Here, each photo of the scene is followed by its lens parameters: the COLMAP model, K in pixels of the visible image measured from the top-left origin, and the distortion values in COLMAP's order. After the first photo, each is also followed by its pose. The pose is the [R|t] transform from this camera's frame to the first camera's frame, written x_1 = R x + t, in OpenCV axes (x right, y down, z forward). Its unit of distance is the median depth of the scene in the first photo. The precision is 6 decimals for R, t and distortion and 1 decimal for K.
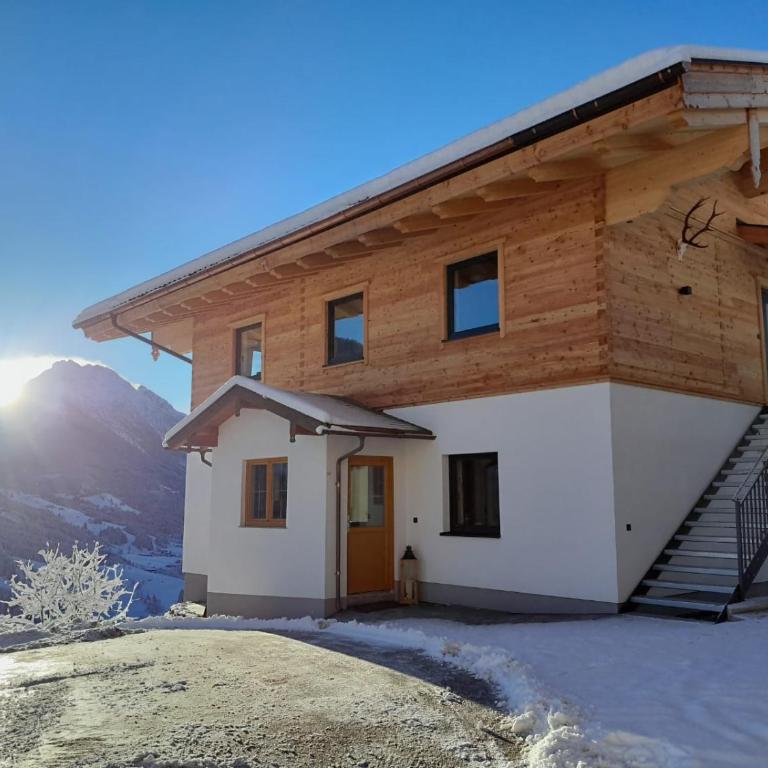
lens RADIAL K [[806.0, 0, 390.6], [0, 806.0, 380.1], [0, 0, 1]] dist [0.226321, -0.720892]
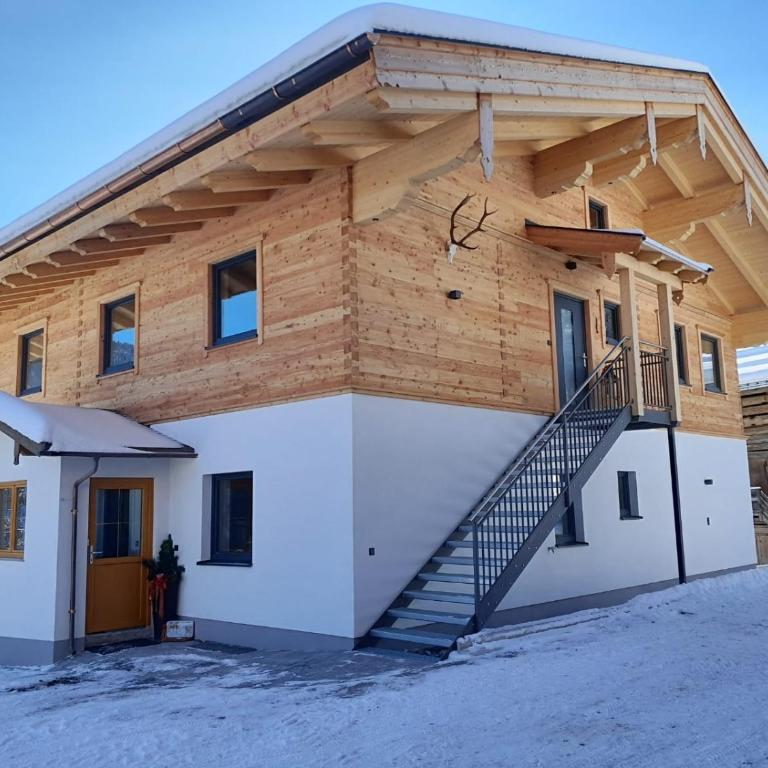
lens RADIAL K [[806.0, 0, 390.6], [0, 806.0, 380.1], [0, 0, 1]] dist [0.226321, -0.720892]
pose [[0.994693, -0.007658, 0.102603, 0.188023], [0.008450, 0.999938, -0.007296, -0.004603], [-0.102541, 0.008124, 0.994696, 0.078842]]
